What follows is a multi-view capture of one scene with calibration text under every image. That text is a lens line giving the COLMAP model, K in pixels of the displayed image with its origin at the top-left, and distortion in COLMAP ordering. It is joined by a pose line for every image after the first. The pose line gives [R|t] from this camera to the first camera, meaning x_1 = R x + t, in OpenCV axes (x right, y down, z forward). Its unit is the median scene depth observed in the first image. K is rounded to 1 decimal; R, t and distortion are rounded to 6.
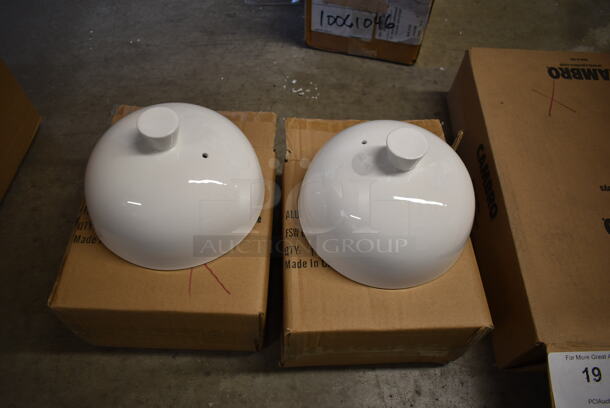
lens RADIAL K [[465.0, 0, 307.6], [0, 465.0, 204.4], [0, 0, 1]] dist [-0.023142, 0.011765]
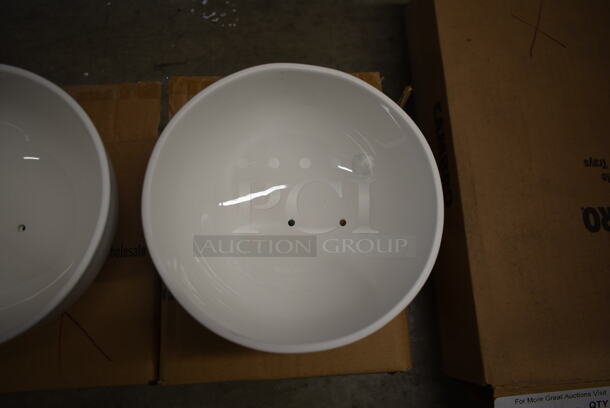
lens RADIAL K [[465.0, 0, 307.7], [0, 465.0, 205.3], [0, 0, 1]] dist [-0.023142, 0.011765]
pose [[0.997796, -0.065376, 0.011338, 0.147305], [0.058953, 0.951909, 0.300657, -0.224680], [-0.030449, -0.299326, 0.953665, 0.236974]]
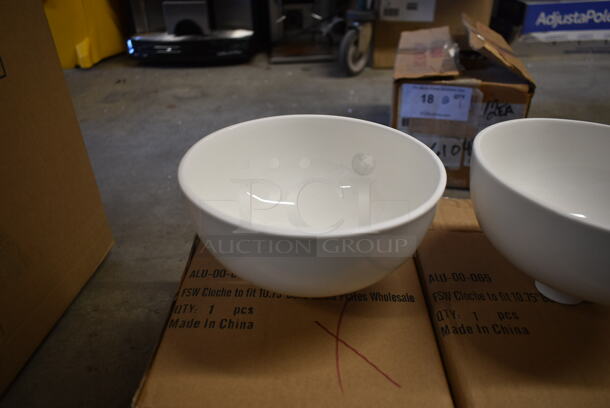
lens RADIAL K [[465.0, 0, 306.2], [0, 465.0, 201.3], [0, 0, 1]] dist [-0.023142, 0.011765]
pose [[0.998601, -0.034615, -0.039982, -0.199411], [0.012693, 0.890805, -0.454209, 0.193518], [0.051338, 0.453066, 0.889997, 0.217424]]
